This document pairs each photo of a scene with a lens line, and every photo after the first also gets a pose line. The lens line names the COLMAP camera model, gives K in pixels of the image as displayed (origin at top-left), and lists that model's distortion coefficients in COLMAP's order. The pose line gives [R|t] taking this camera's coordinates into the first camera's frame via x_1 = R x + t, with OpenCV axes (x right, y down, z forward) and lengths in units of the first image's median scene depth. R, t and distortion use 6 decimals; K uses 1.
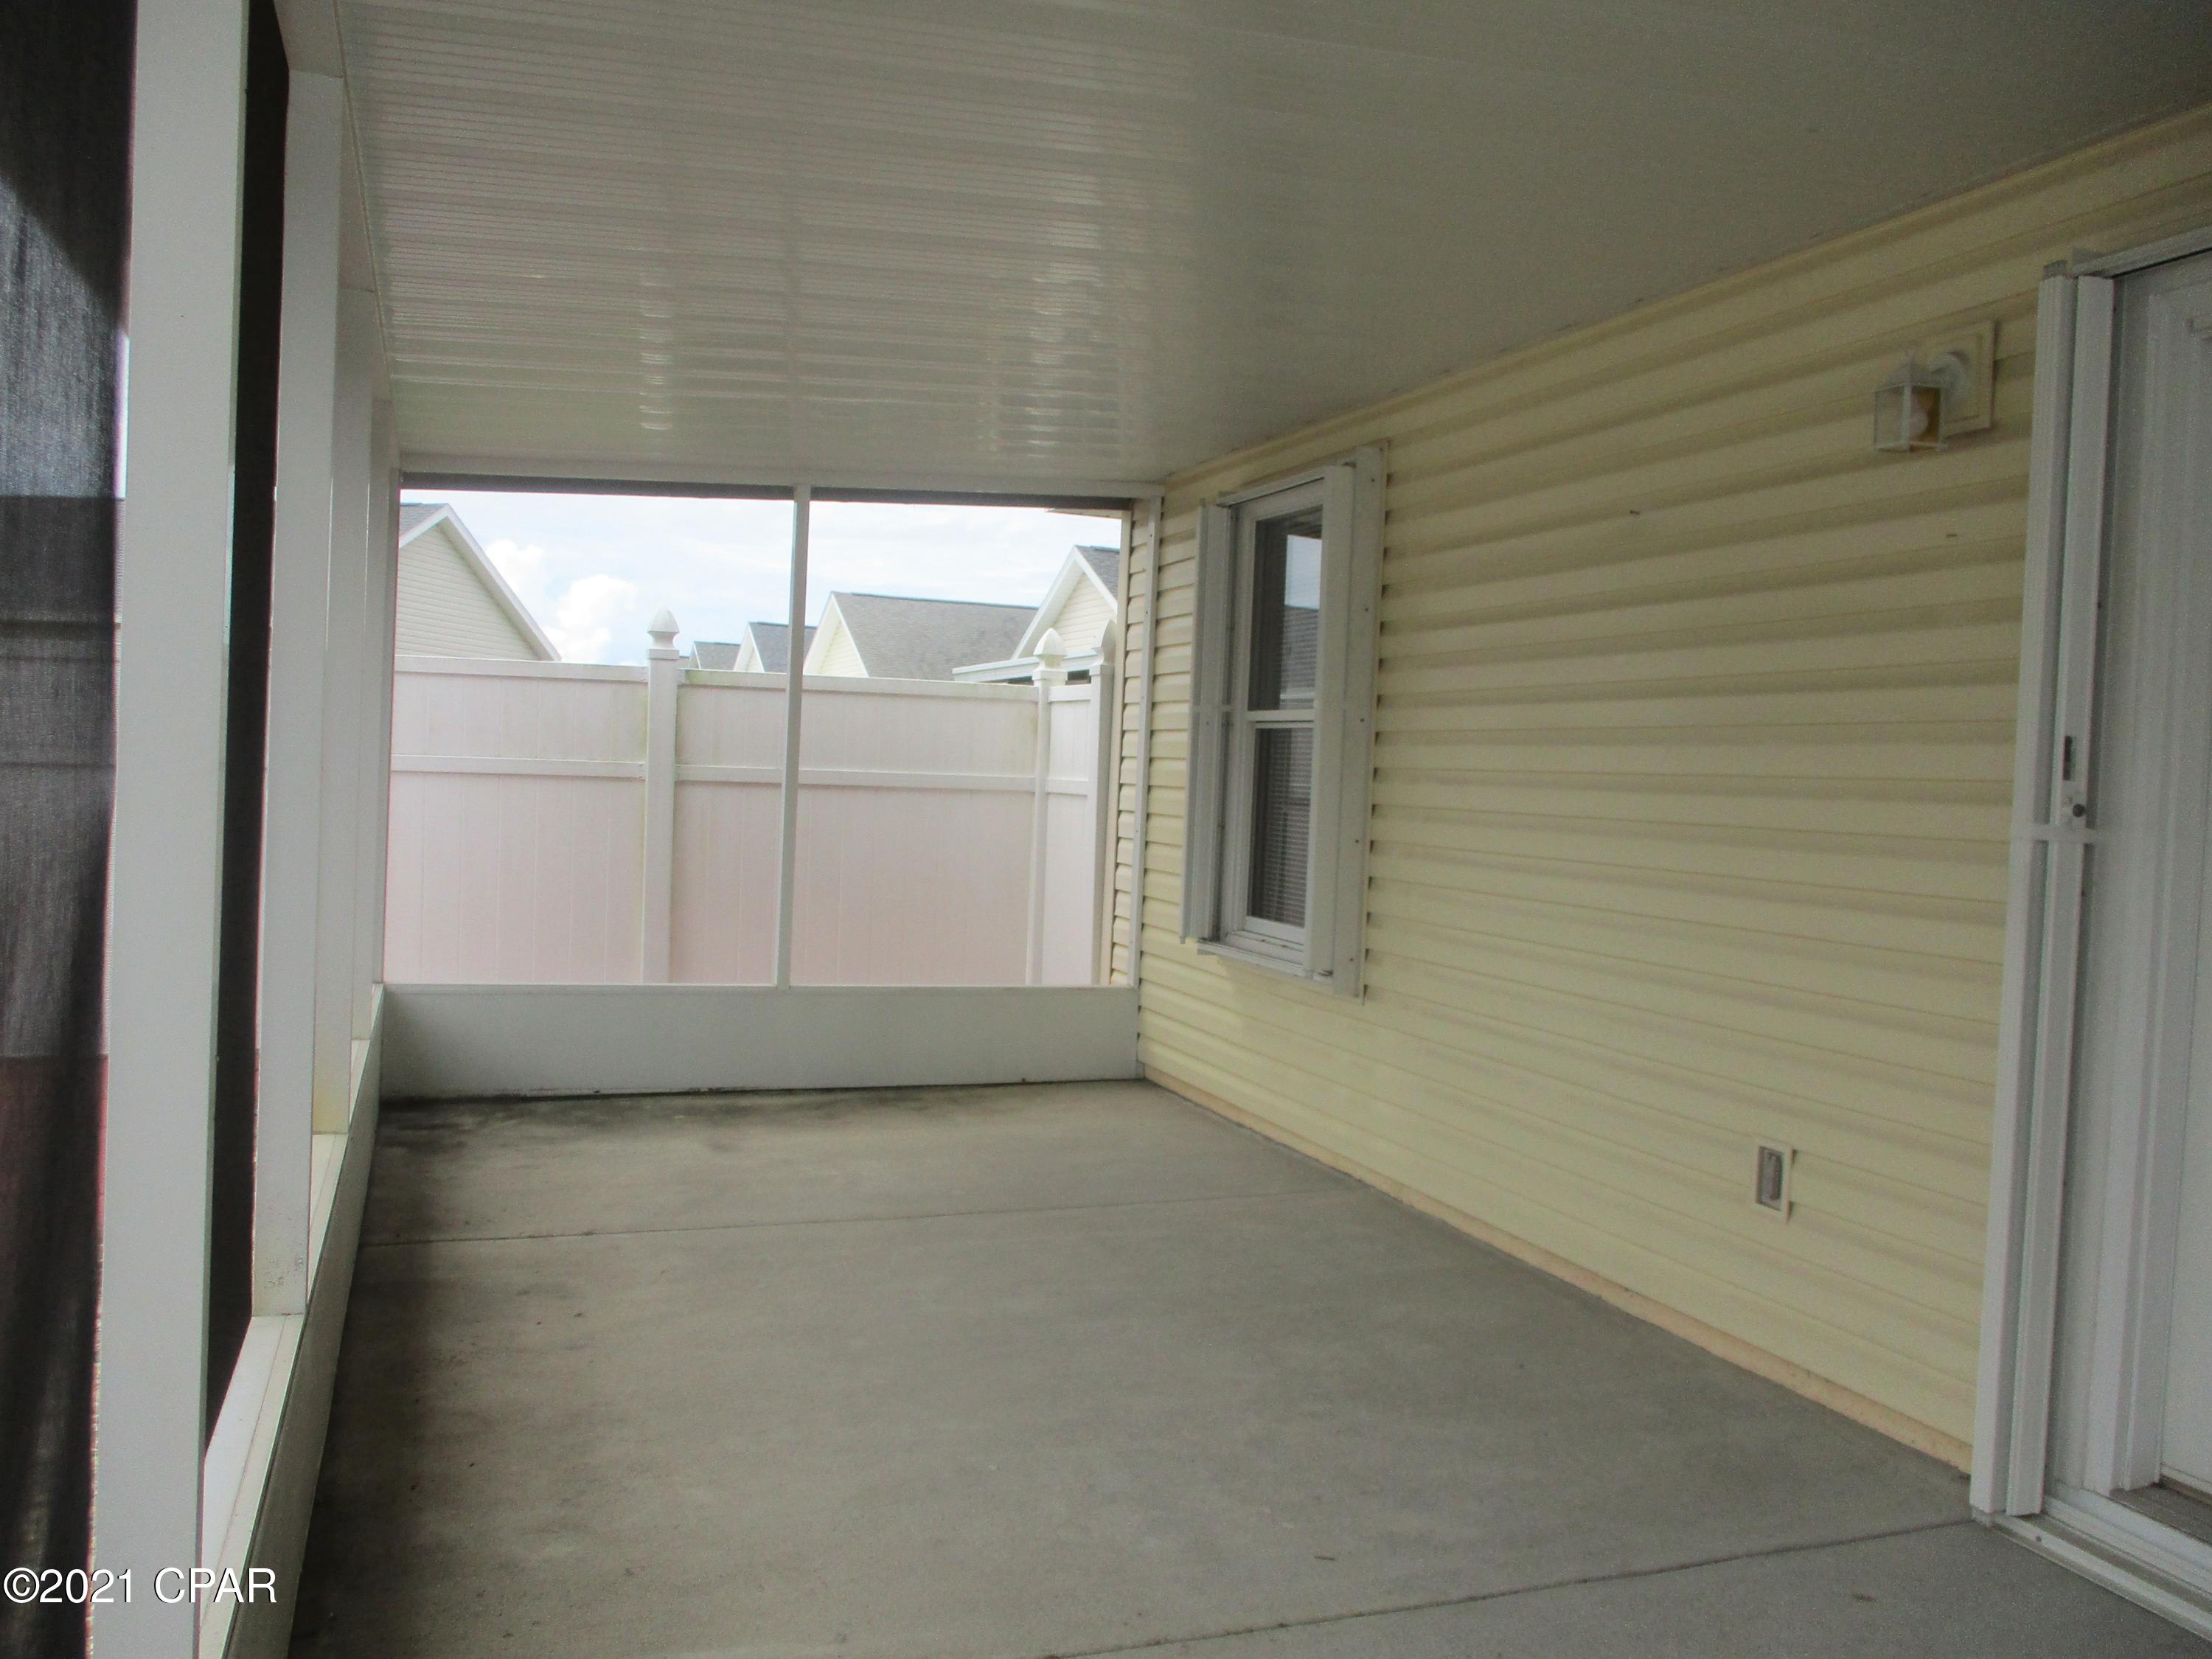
lens RADIAL K [[1868.0, 0, 1159.7], [0, 1868.0, 828.8], [0, 0, 1]] dist [-0.012740, 0.002070]
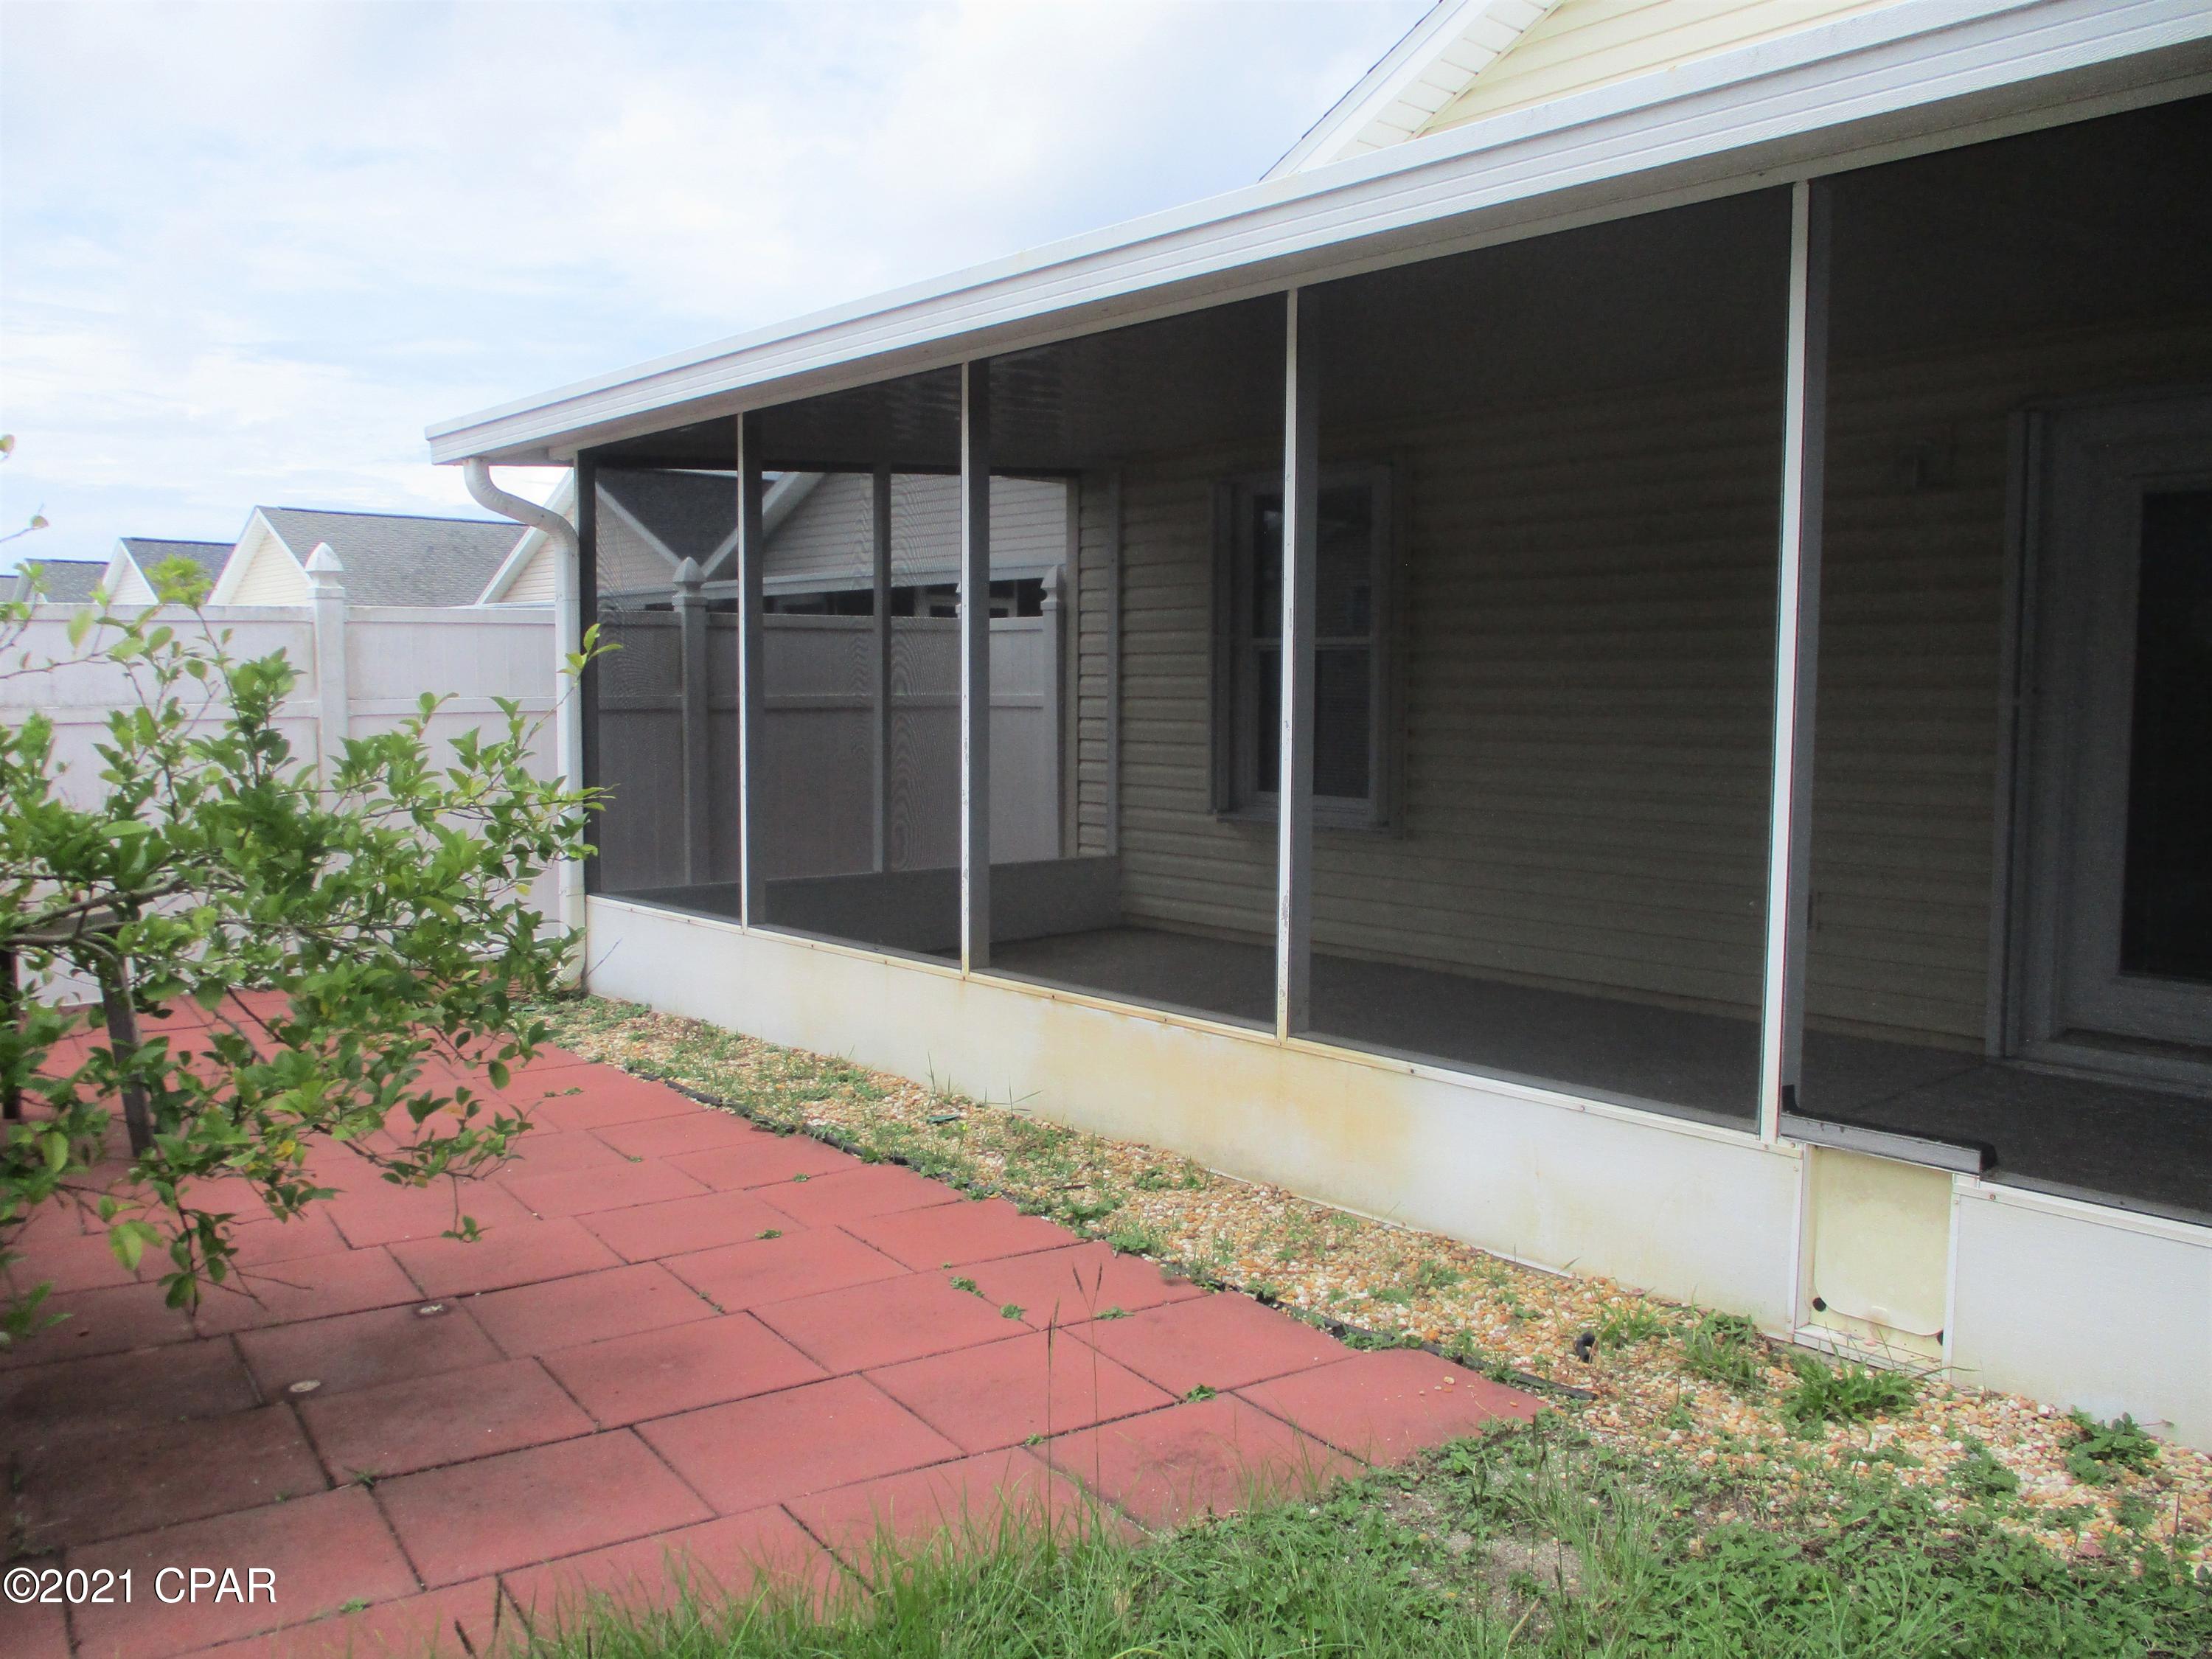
lens RADIAL K [[1868.0, 0, 1159.7], [0, 1868.0, 828.8], [0, 0, 1]] dist [-0.012740, 0.002070]
pose [[0.926467, -0.068069, 0.370170, -0.466762], [0.047566, 0.996800, 0.064249, -0.014390], [-0.373359, -0.041917, 0.926740, -0.200575]]
